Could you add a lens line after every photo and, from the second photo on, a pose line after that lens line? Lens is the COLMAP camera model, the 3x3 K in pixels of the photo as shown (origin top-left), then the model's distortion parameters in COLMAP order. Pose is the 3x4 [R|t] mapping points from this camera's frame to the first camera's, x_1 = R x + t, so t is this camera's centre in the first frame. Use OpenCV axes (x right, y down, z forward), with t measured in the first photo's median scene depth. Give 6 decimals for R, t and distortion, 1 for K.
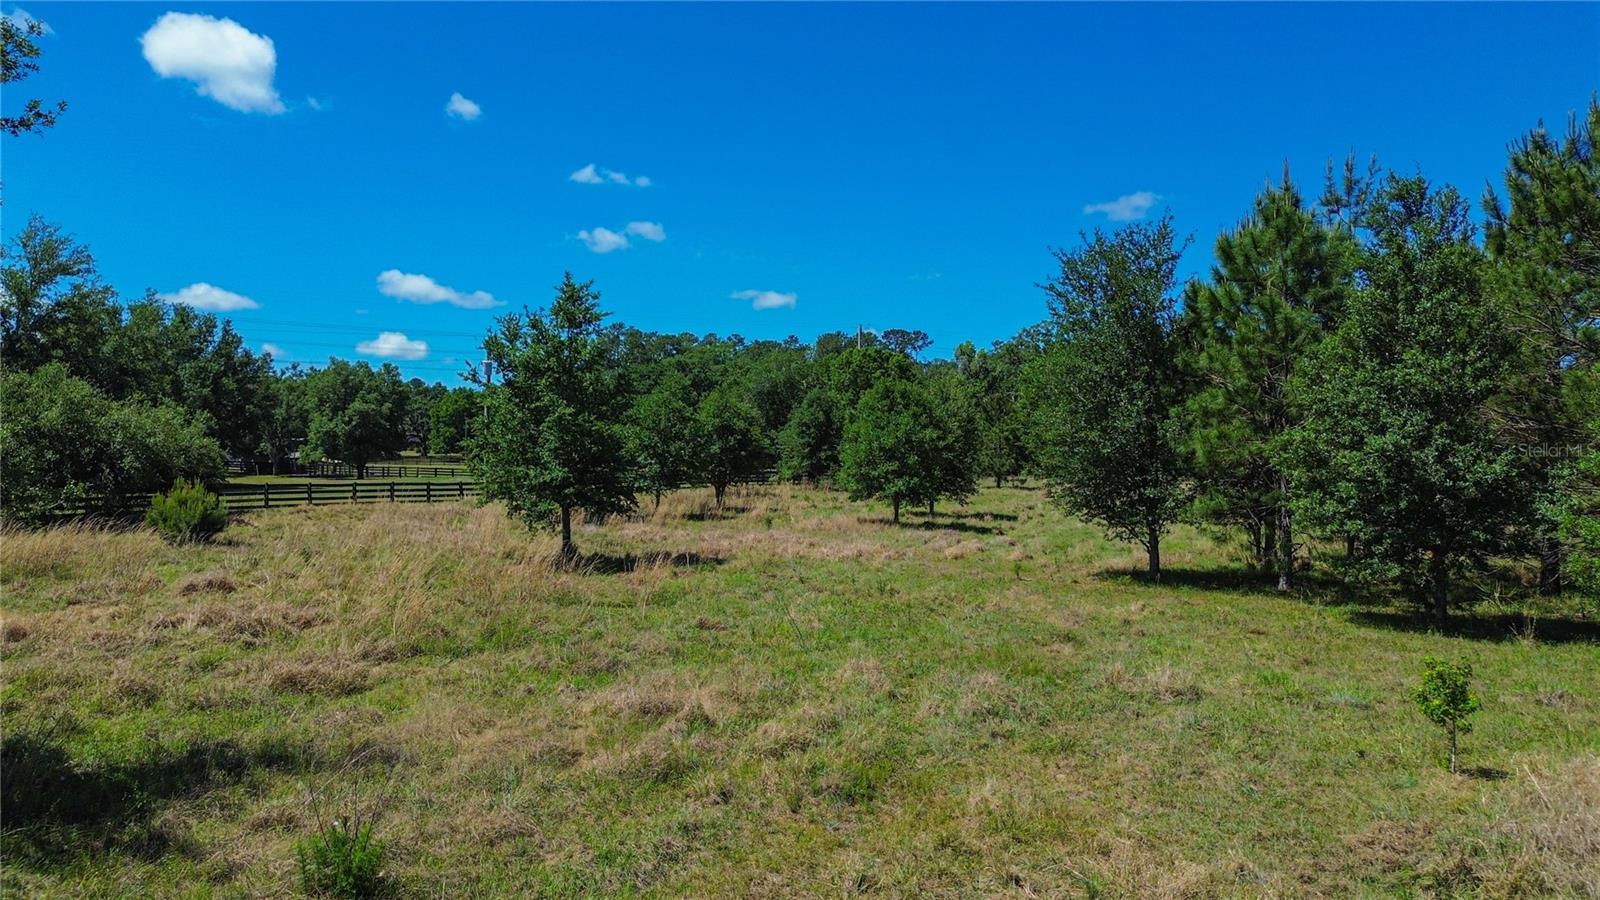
lens RADIAL K [[1106.2, 0, 772.6], [0, 1106.2, 444.3], [0, 0, 1]] dist [0.043738, -0.025092]
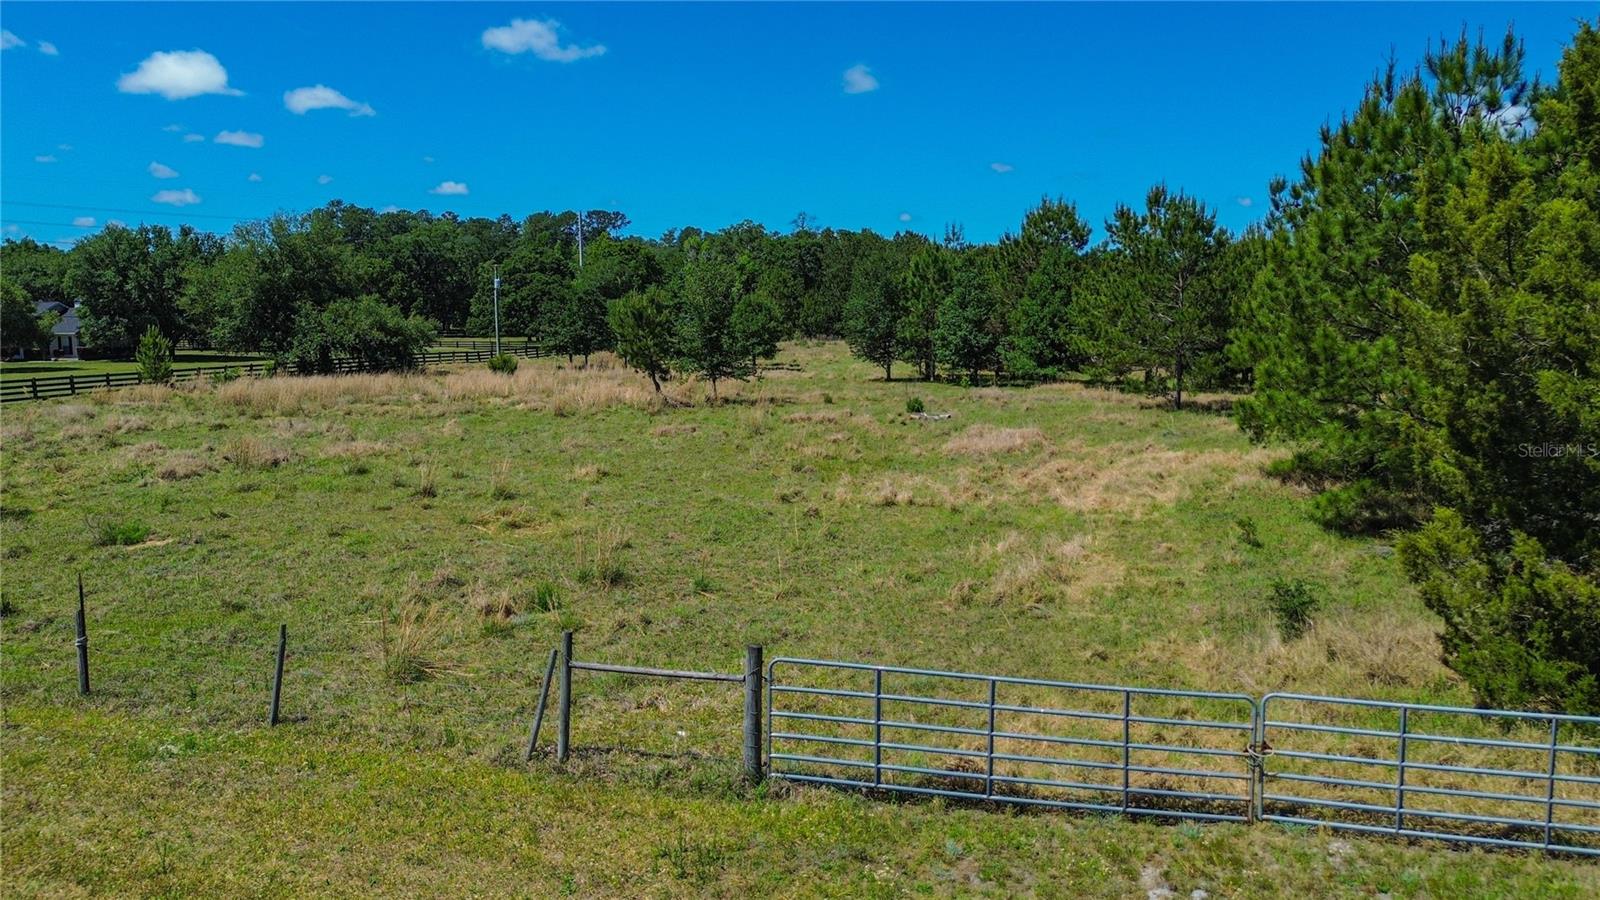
lens RADIAL K [[1077.9, 0, 773.0], [0, 1077.9, 452.1], [0, 0, 1]] dist [0.053204, -0.040188]
pose [[0.952343, -0.054571, 0.300108, -0.848078], [0.014282, 0.990764, 0.134840, -0.078988], [-0.304695, -0.124128, 0.944327, -1.662265]]
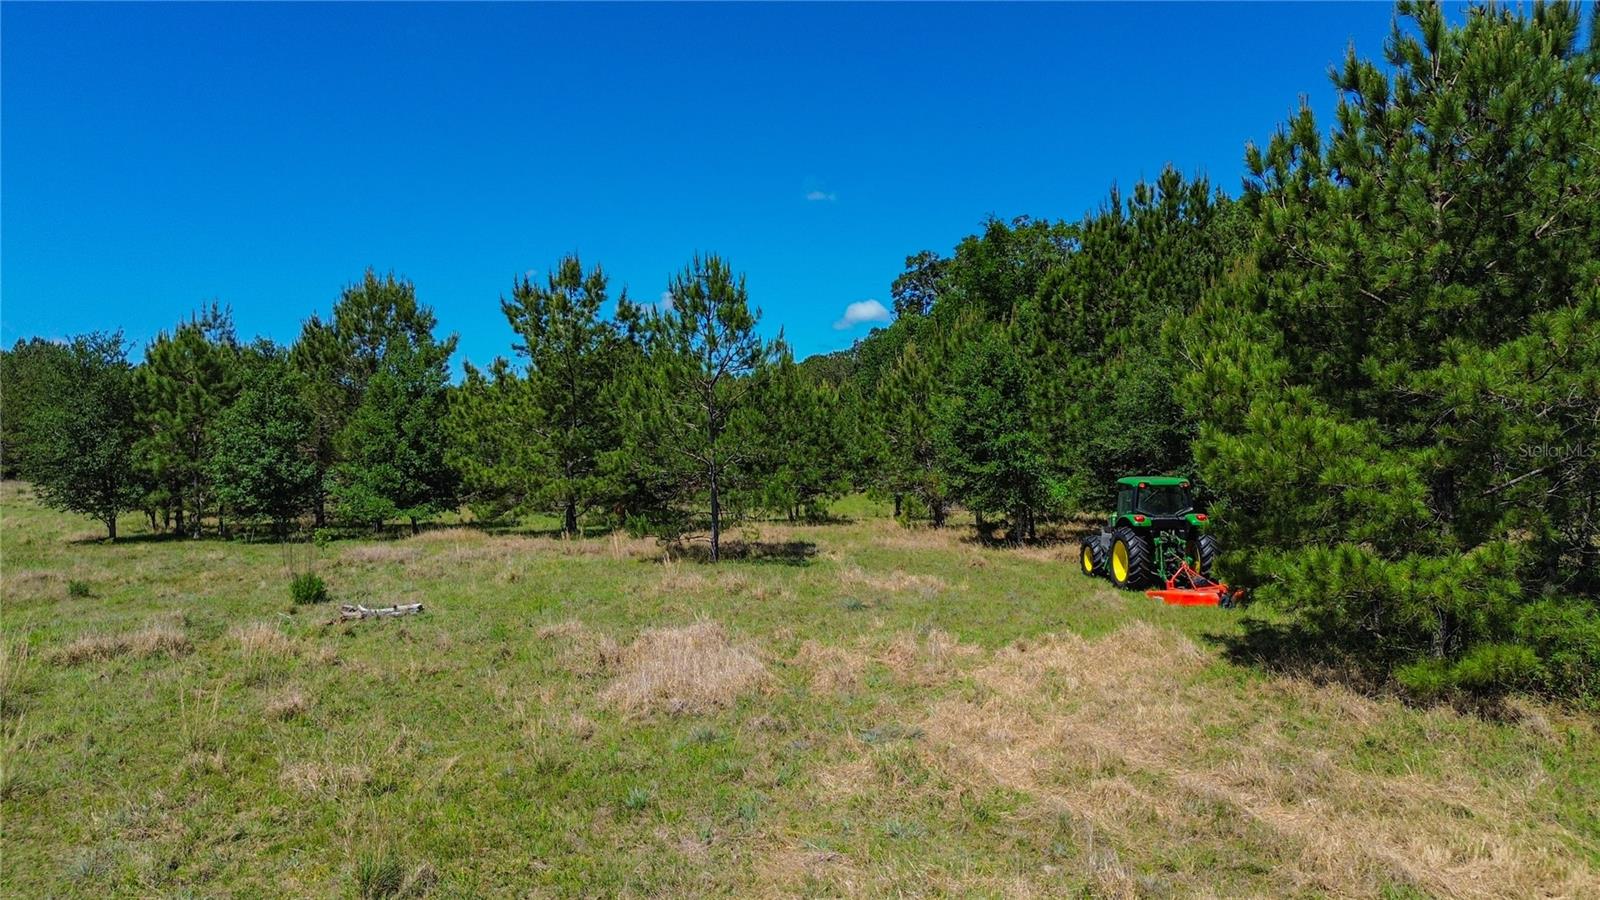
lens RADIAL K [[1077.9, 0, 773.0], [0, 1077.9, 452.1], [0, 0, 1]] dist [0.053204, -0.040188]
pose [[0.496755, -0.021953, 0.867613, -0.685297], [0.014297, 0.999751, 0.017111, -0.034556], [-0.867773, 0.003905, 0.496945, -0.797591]]
